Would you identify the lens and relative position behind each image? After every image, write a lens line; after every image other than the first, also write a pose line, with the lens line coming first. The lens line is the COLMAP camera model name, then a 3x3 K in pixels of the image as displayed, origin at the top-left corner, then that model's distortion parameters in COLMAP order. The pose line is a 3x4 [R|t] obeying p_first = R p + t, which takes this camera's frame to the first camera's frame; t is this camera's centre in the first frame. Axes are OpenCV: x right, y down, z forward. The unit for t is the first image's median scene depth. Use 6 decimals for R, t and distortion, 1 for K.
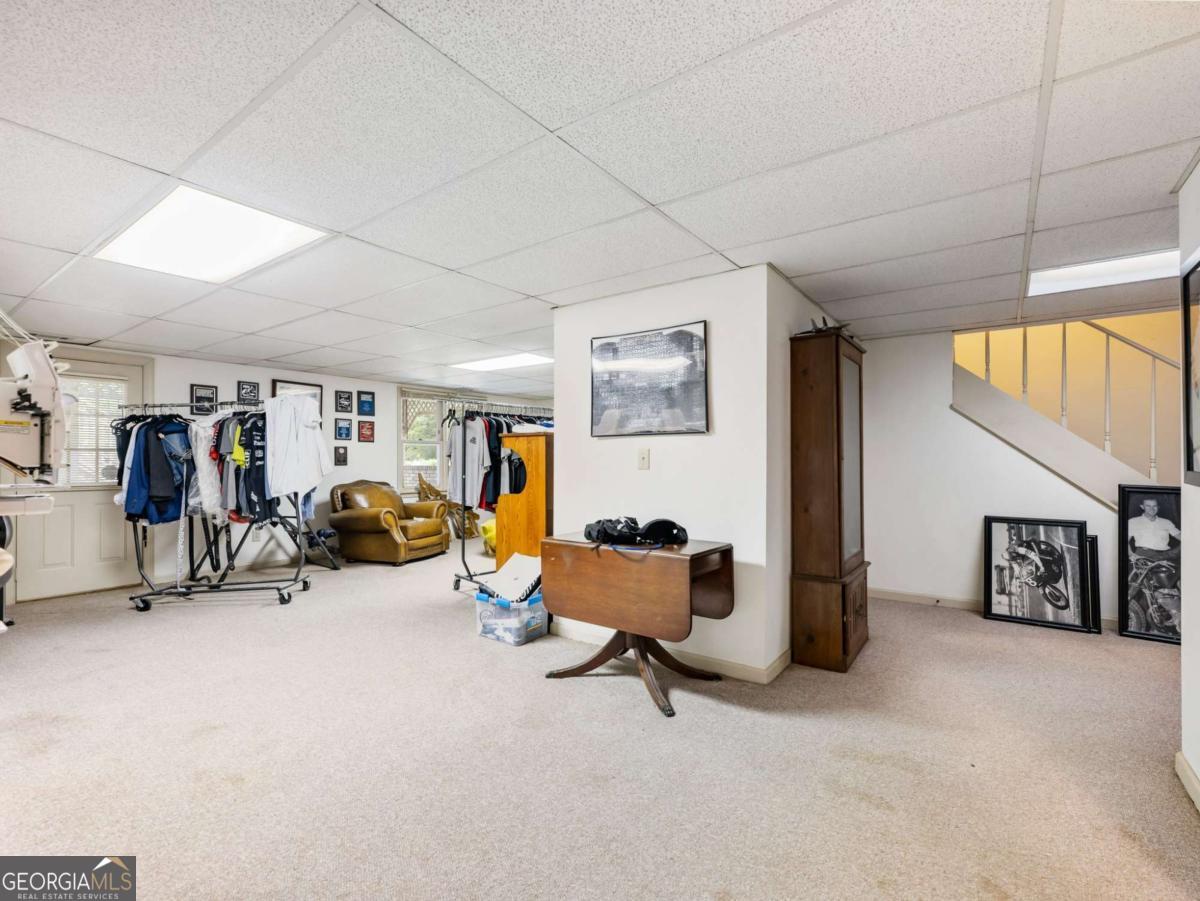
lens RADIAL K [[548.0, 0, 600.0], [0, 548.0, 450.5], [0, 0, 1]] dist [0.002015, -0.000845]
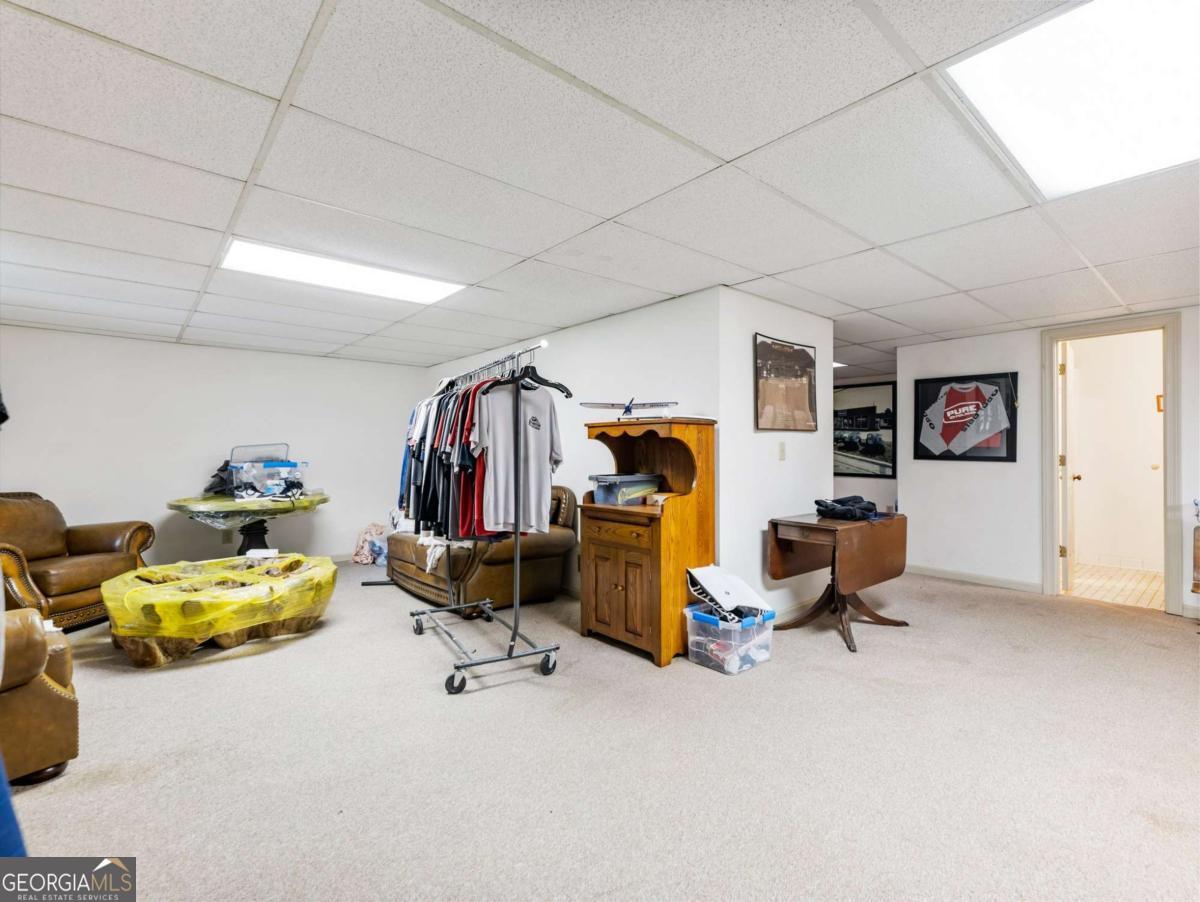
lens RADIAL K [[548.0, 0, 600.0], [0, 548.0, 451.0], [0, 0, 1]] dist [0.002015, -0.000845]
pose [[0.231261, -0.004496, 0.972881, -1.063493], [-0.006637, 0.999959, 0.006198, 0.011365], [-0.972869, -0.007890, 0.231222, 1.031379]]
